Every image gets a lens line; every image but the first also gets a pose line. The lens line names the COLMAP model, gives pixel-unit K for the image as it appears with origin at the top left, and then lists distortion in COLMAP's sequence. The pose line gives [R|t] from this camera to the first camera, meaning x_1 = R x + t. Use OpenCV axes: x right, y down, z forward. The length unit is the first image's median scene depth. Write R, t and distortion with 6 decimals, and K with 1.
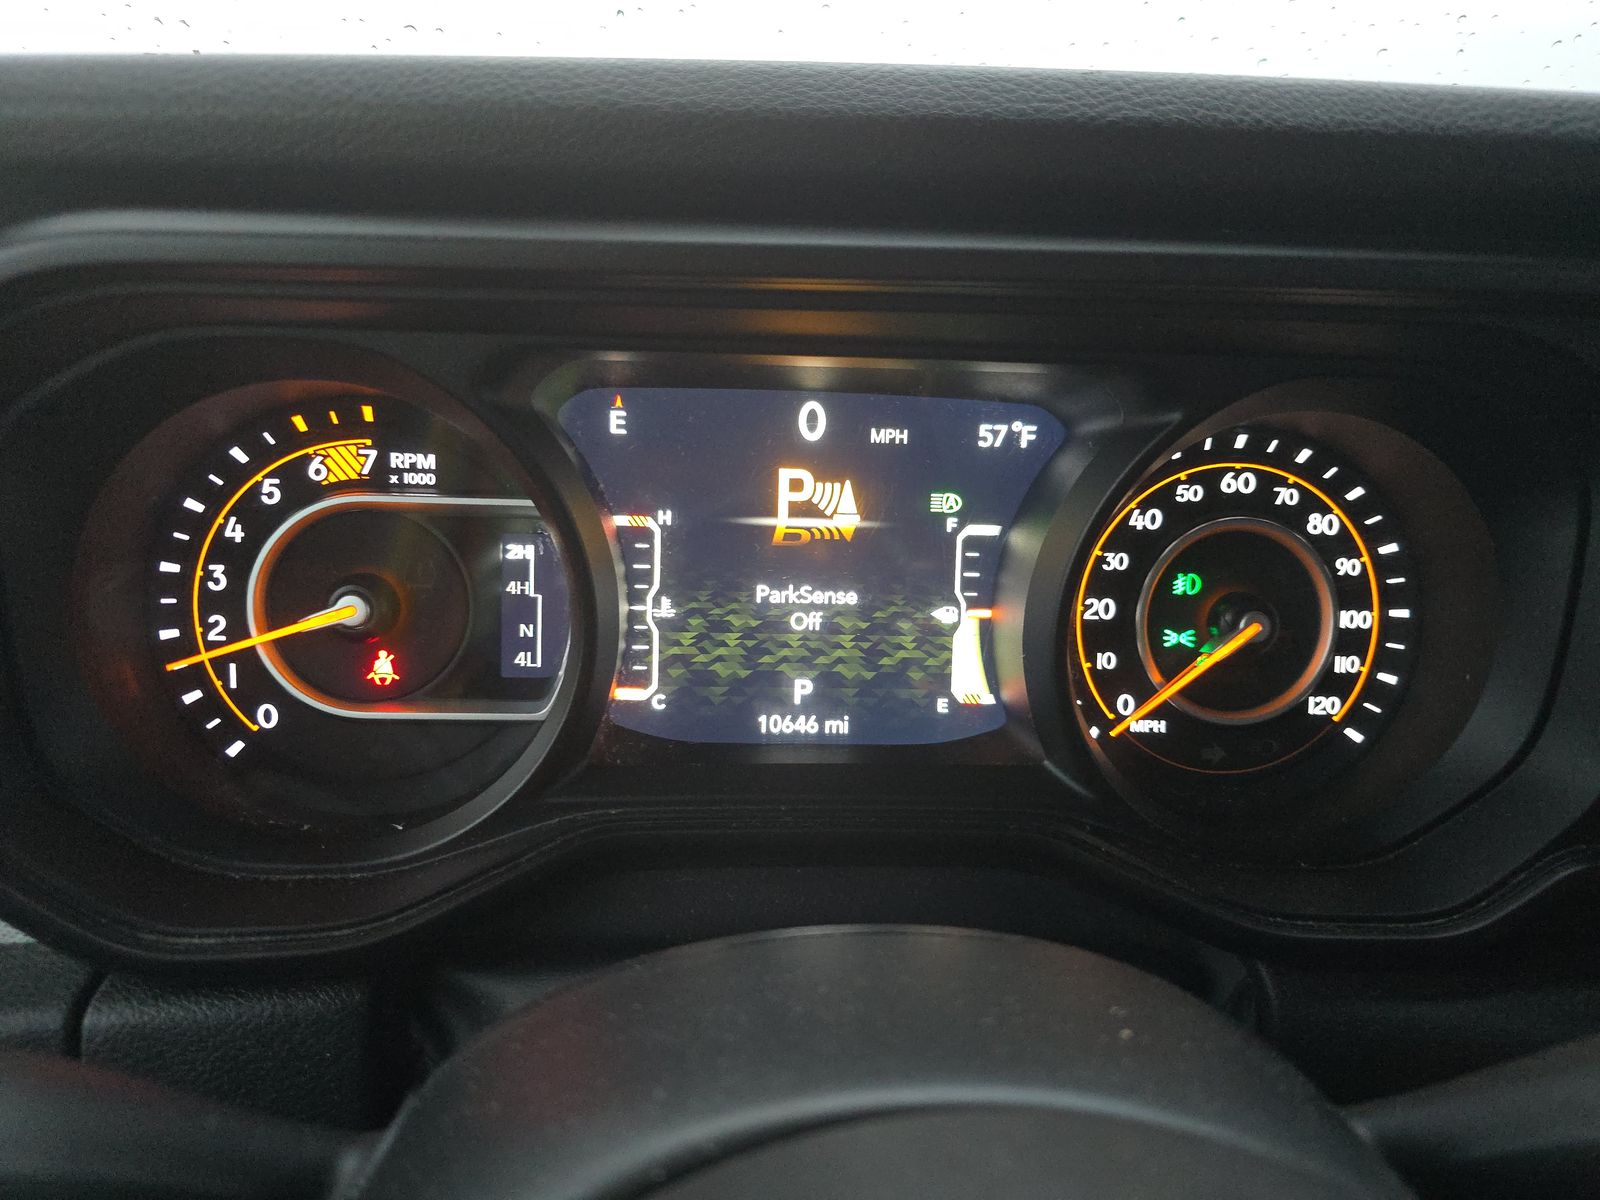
lens RADIAL K [[1099.2, 0, 798.9], [0, 1099.2, 571.6], [0, 0, 1]] dist [0.051826, -0.060721]
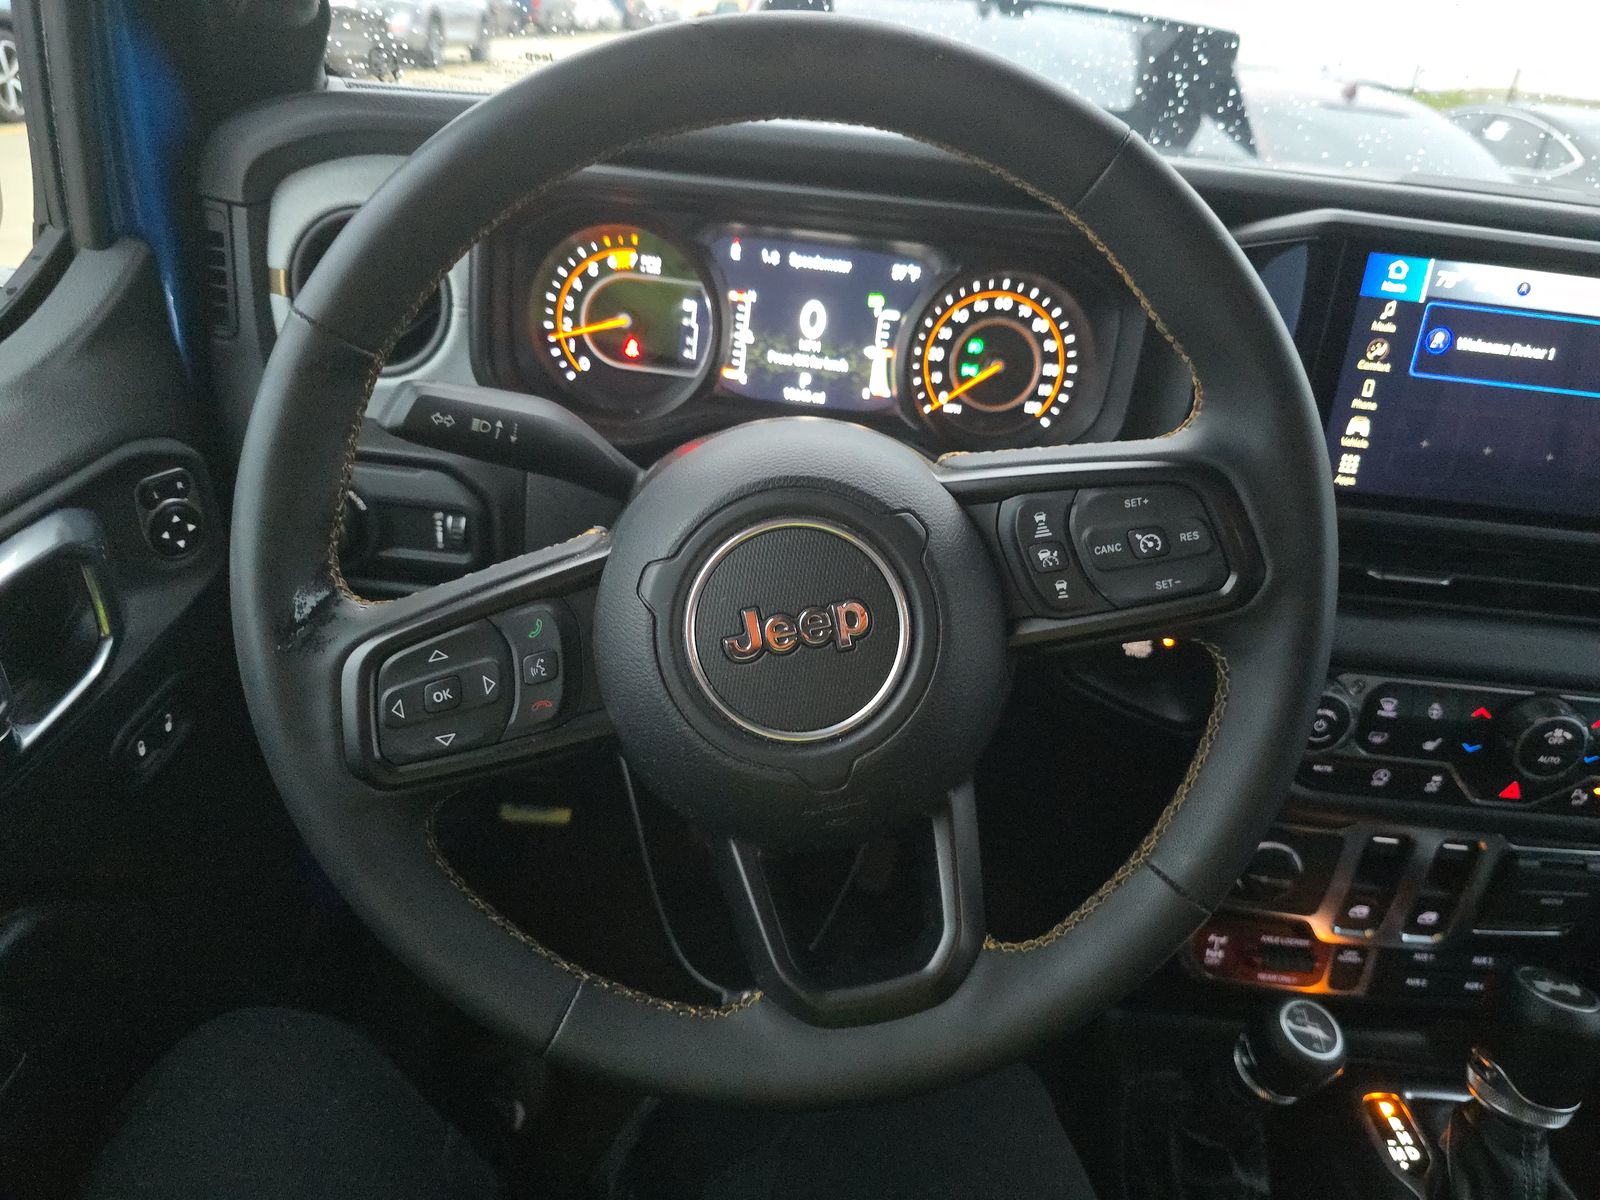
lens RADIAL K [[1099.2, 0, 798.9], [0, 1099.2, 571.6], [0, 0, 1]] dist [0.051826, -0.060721]
pose [[0.991135, 0.107500, -0.078077, 0.217872], [-0.095985, 0.985677, 0.138661, 0.189701], [0.091865, -0.129937, 0.987257, -1.348014]]
